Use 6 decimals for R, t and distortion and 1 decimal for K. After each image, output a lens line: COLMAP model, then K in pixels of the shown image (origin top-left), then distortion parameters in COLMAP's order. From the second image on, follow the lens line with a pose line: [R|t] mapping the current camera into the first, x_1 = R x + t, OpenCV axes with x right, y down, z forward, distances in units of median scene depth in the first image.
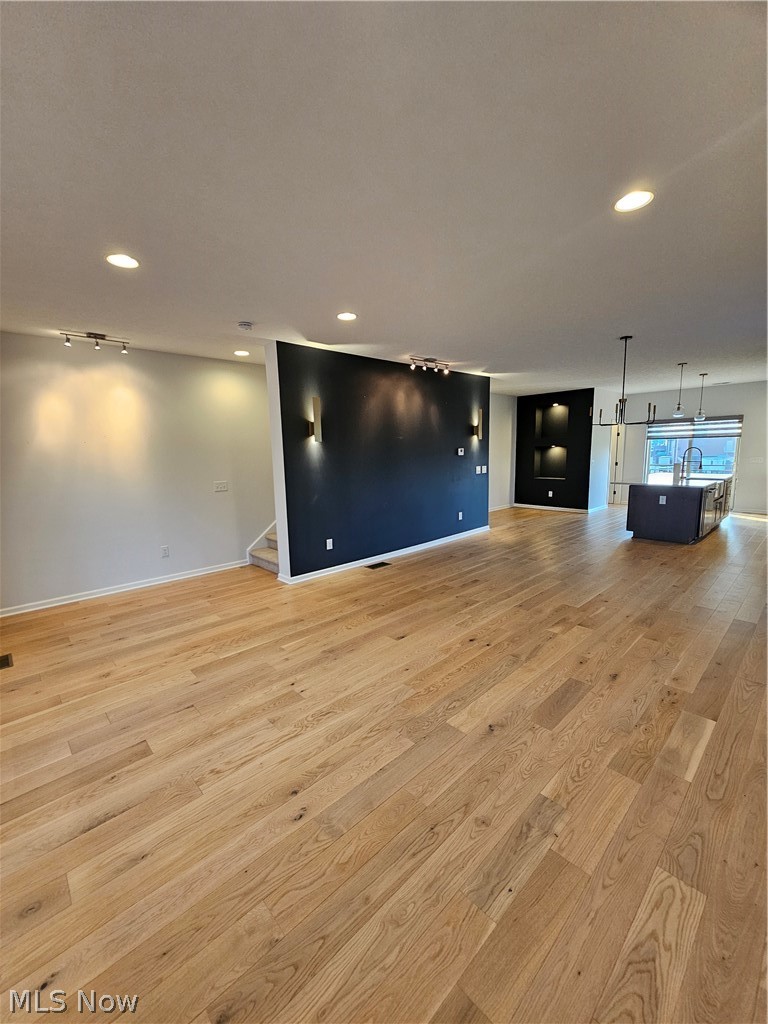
lens RADIAL K [[415.8, 0, 381.9], [0, 415.8, 510.6], [0, 0, 1]] dist [-0.000765, -0.000571]
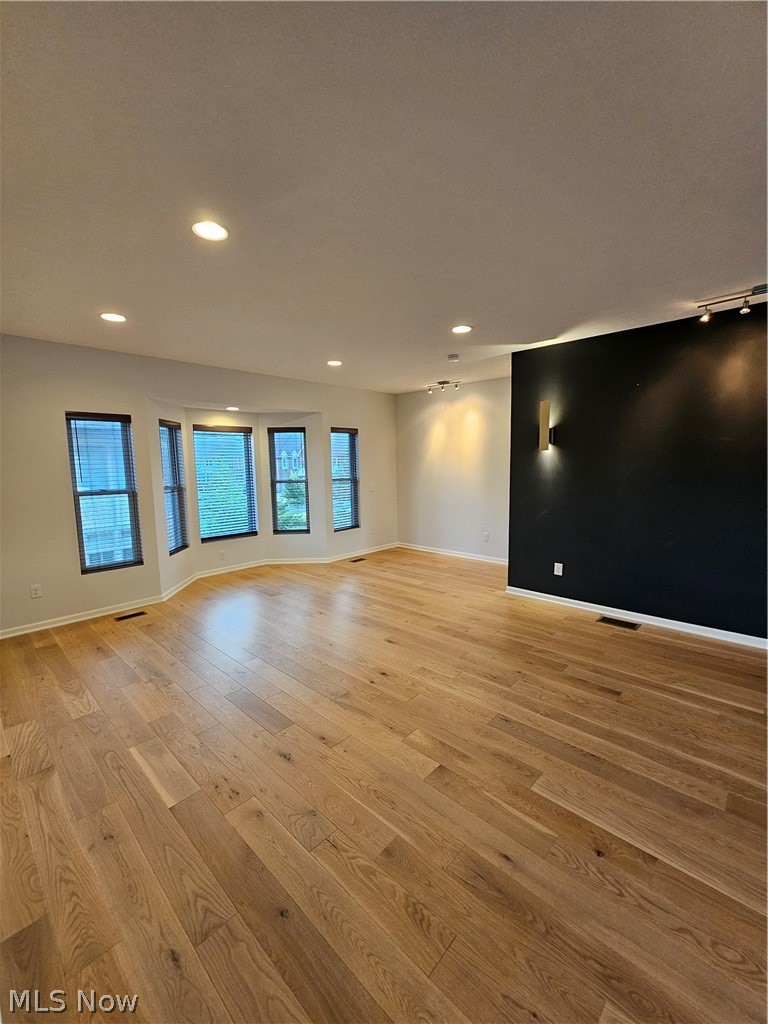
lens RADIAL K [[415.8, 0, 382.9], [0, 415.8, 513.0], [0, 0, 1]] dist [-0.000765, -0.000571]
pose [[0.065759, 0.146460, -0.987028, 0.872717], [-0.129711, 0.982031, 0.137077, -0.133416], [0.989369, 0.119014, 0.083574, 0.715797]]
